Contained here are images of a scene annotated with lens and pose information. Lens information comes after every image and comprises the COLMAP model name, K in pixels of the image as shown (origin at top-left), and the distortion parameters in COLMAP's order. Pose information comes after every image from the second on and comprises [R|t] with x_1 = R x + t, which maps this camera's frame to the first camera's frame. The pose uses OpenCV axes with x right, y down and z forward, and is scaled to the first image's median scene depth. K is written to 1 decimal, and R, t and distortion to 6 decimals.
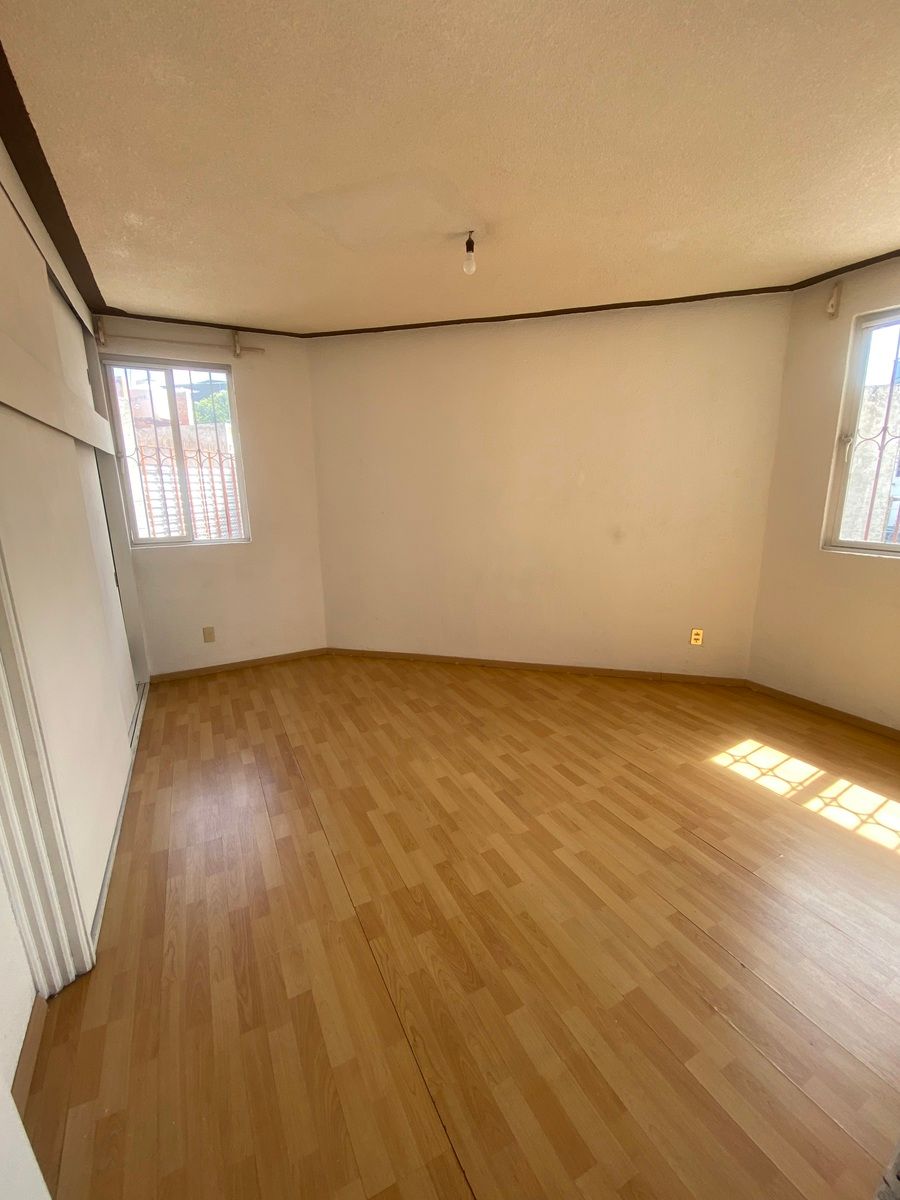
lens RADIAL K [[485.7, 0, 450.0], [0, 485.7, 600.0], [0, 0, 1]] dist [0.025381, -0.022181]
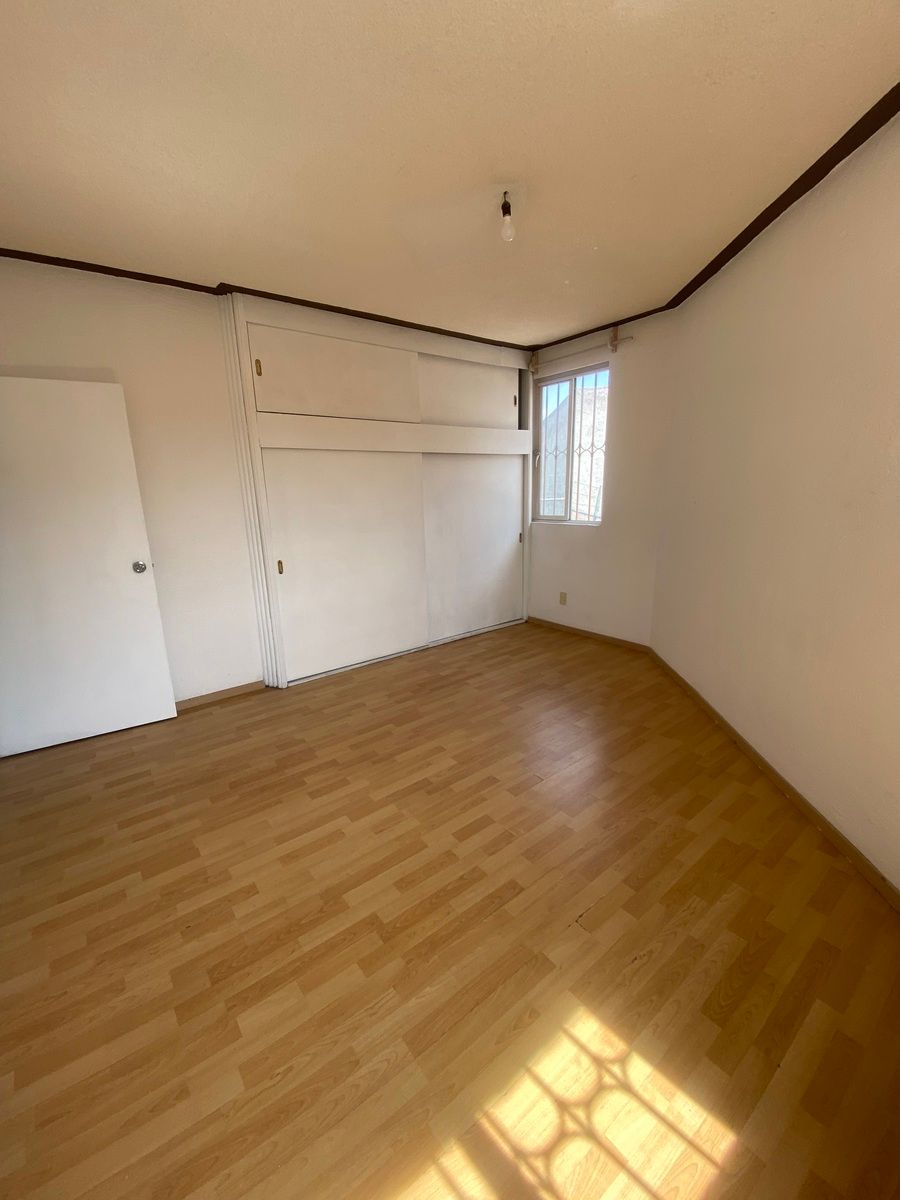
lens RADIAL K [[485.7, 0, 450.0], [0, 485.7, 600.0], [0, 0, 1]] dist [0.025381, -0.022181]
pose [[0.187893, 0.238778, -0.952723, 0.780034], [-0.200466, 0.958904, 0.200792, -0.142600], [0.961514, 0.153262, 0.228038, 0.595199]]
